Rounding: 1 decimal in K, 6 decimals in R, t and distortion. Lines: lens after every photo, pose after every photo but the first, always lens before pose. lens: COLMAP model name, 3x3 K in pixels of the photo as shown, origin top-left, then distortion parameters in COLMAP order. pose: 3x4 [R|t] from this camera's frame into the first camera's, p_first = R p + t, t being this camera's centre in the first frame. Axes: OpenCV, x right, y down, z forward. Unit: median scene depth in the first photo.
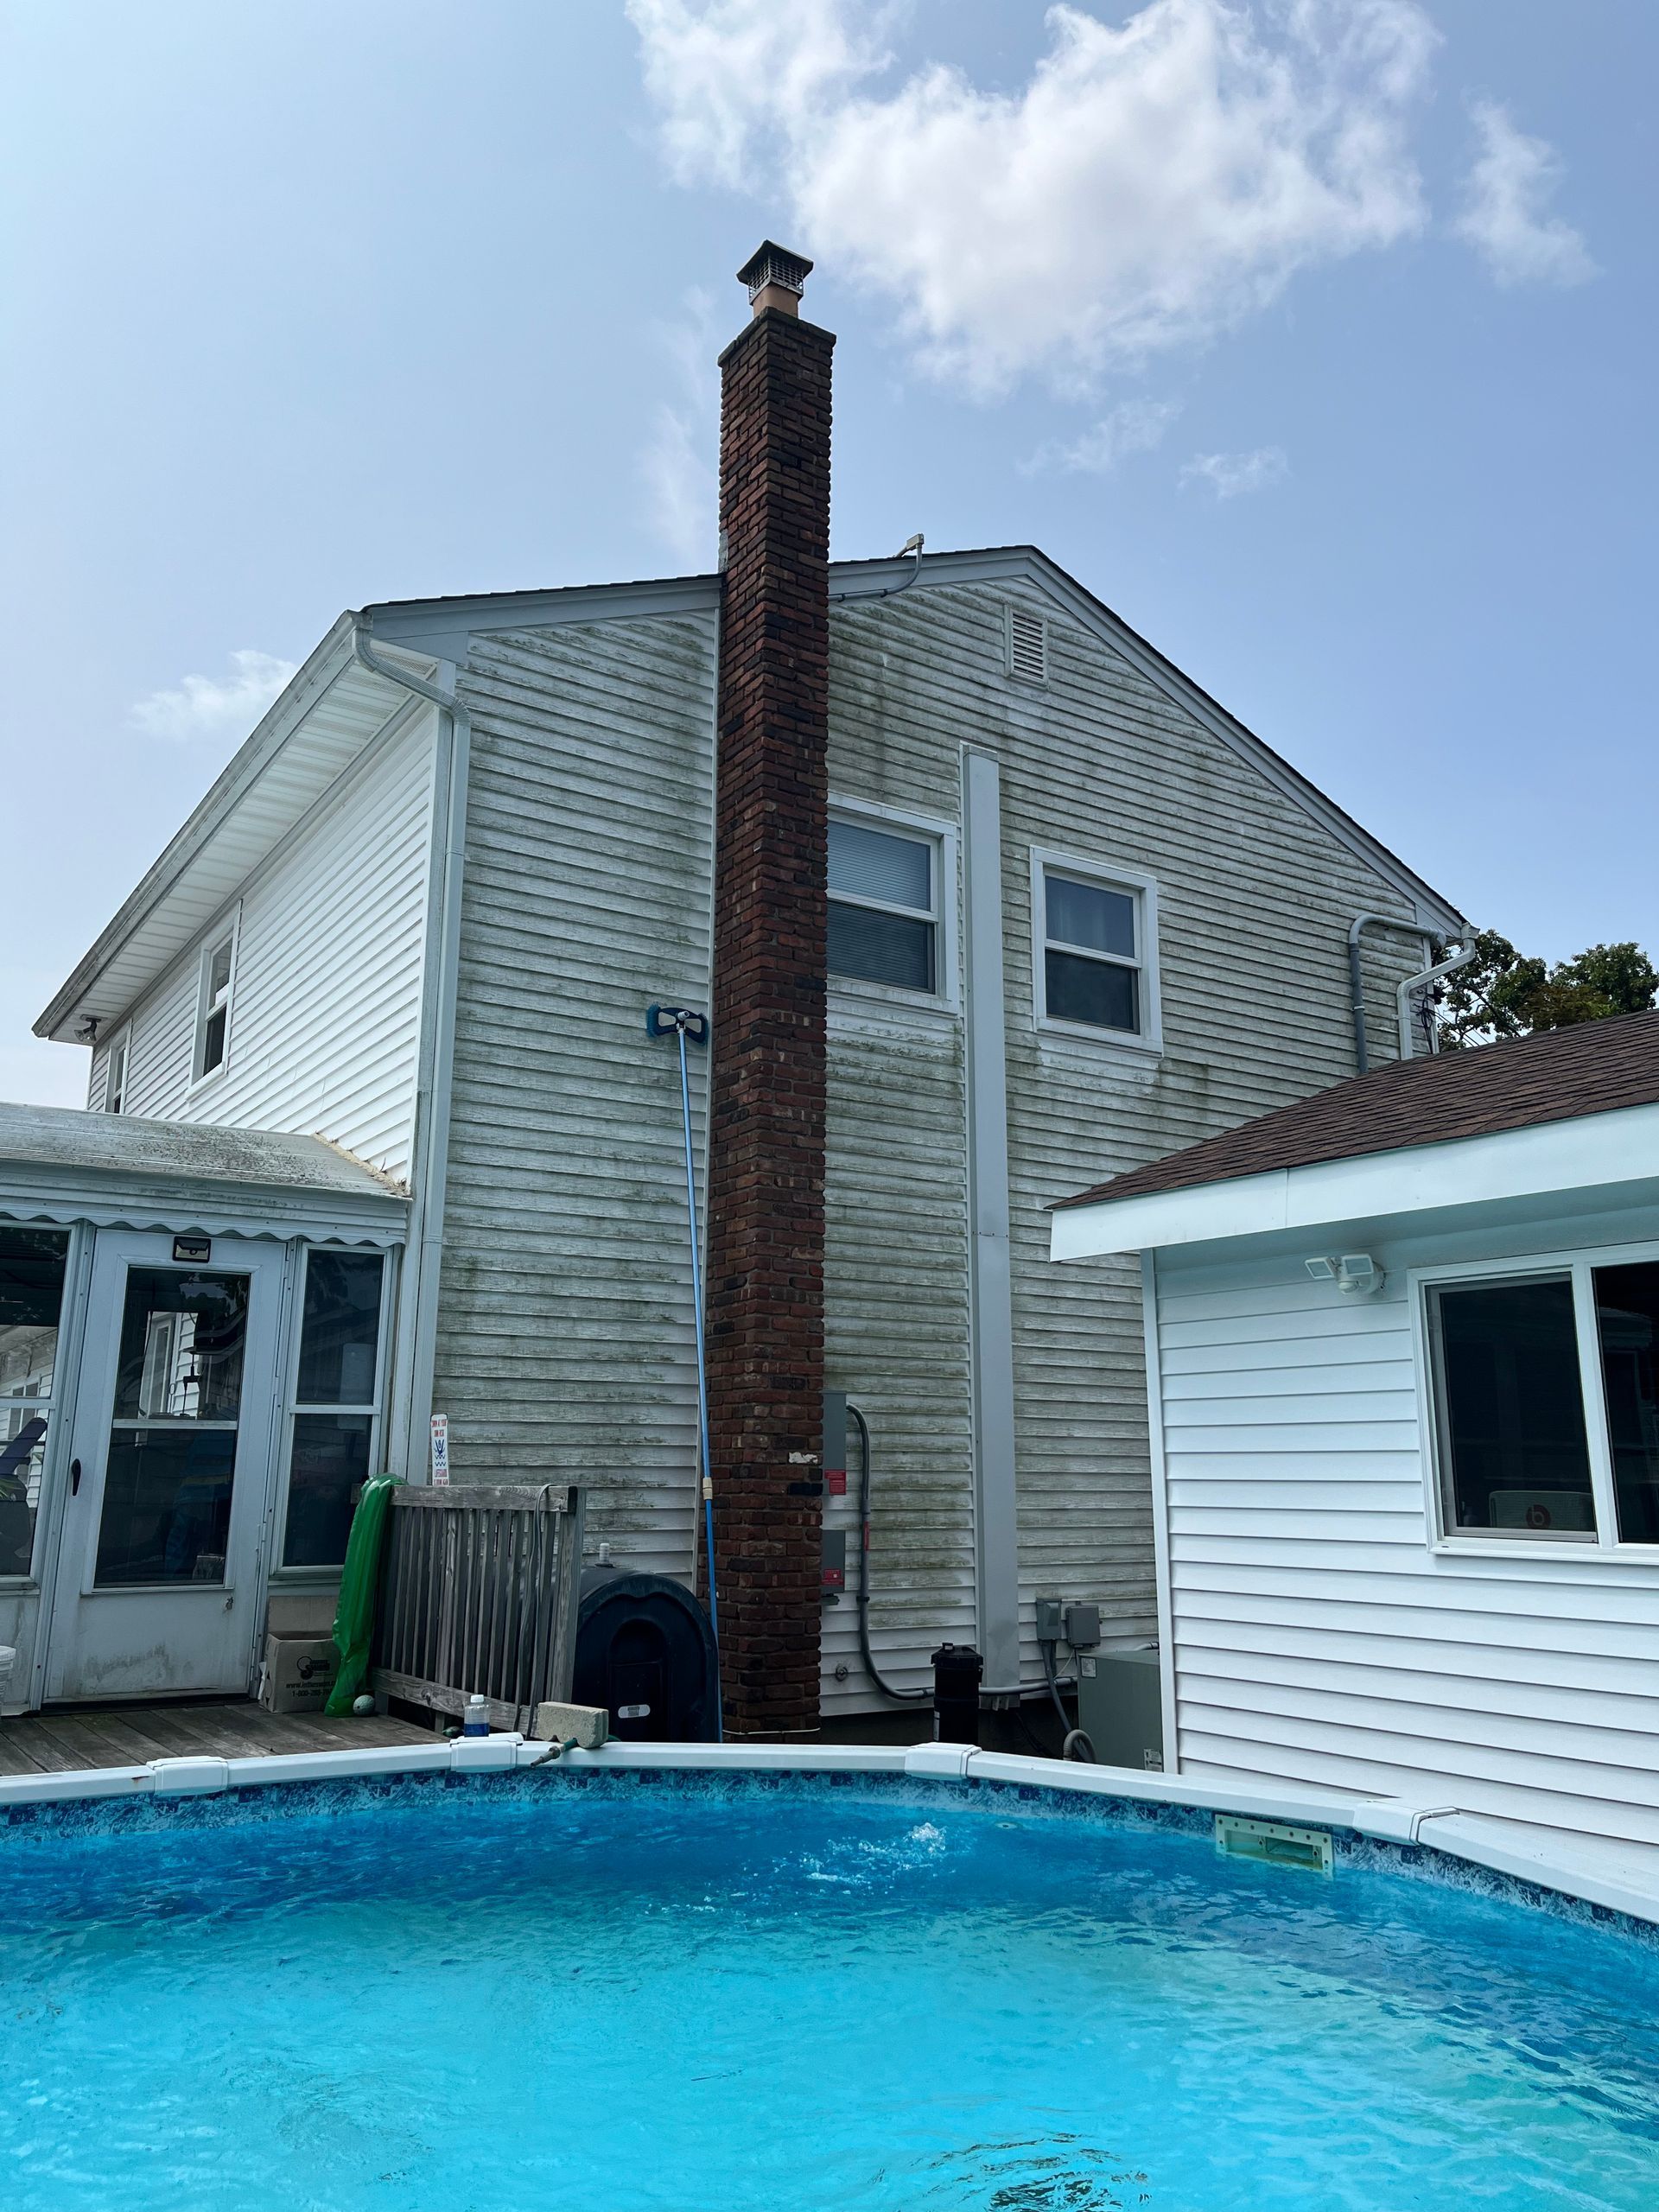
lens RADIAL K [[1662.4, 0, 831.0], [0, 1662.4, 1101.2], [0, 0, 1]] dist [0.029671, -0.020304]
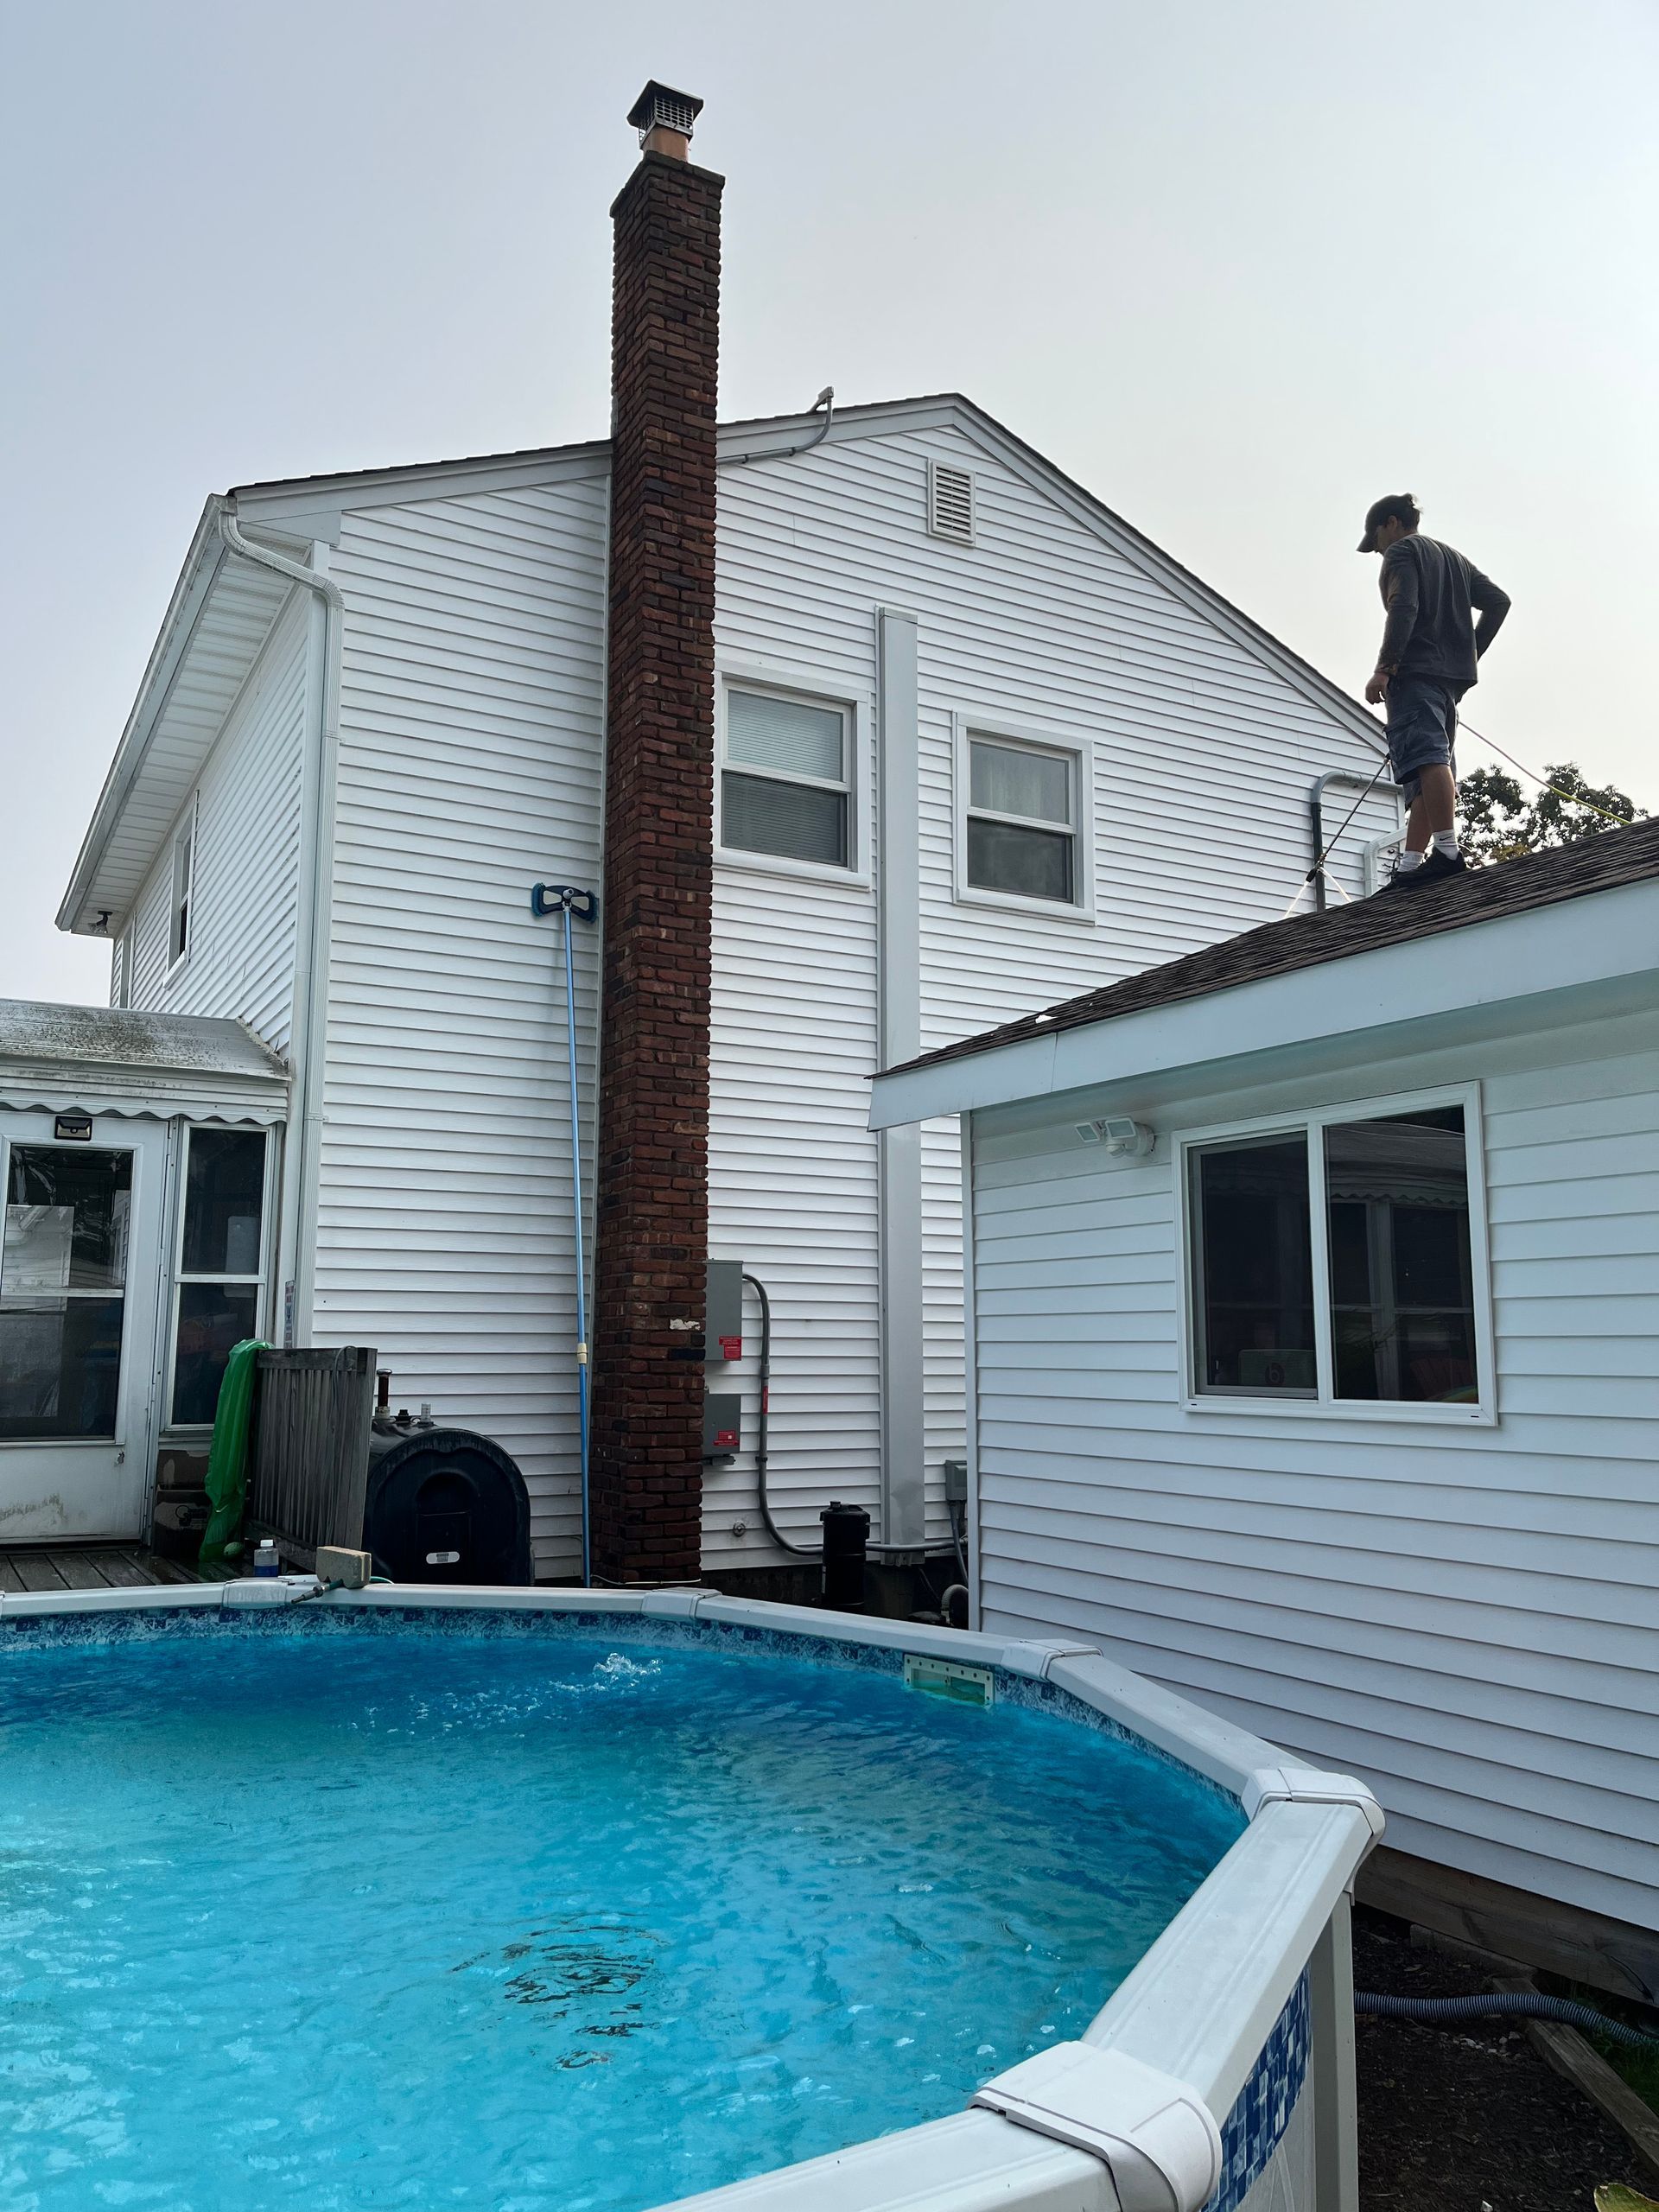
lens RADIAL K [[1662.4, 0, 821.6], [0, 1662.4, 1128.3], [0, 0, 1]] dist [0.029671, -0.020304]
pose [[0.995943, -0.011535, -0.089239, 0.160587], [0.019223, 0.996130, 0.085768, 0.007056], [0.087904, -0.087136, 0.992311, -0.000902]]
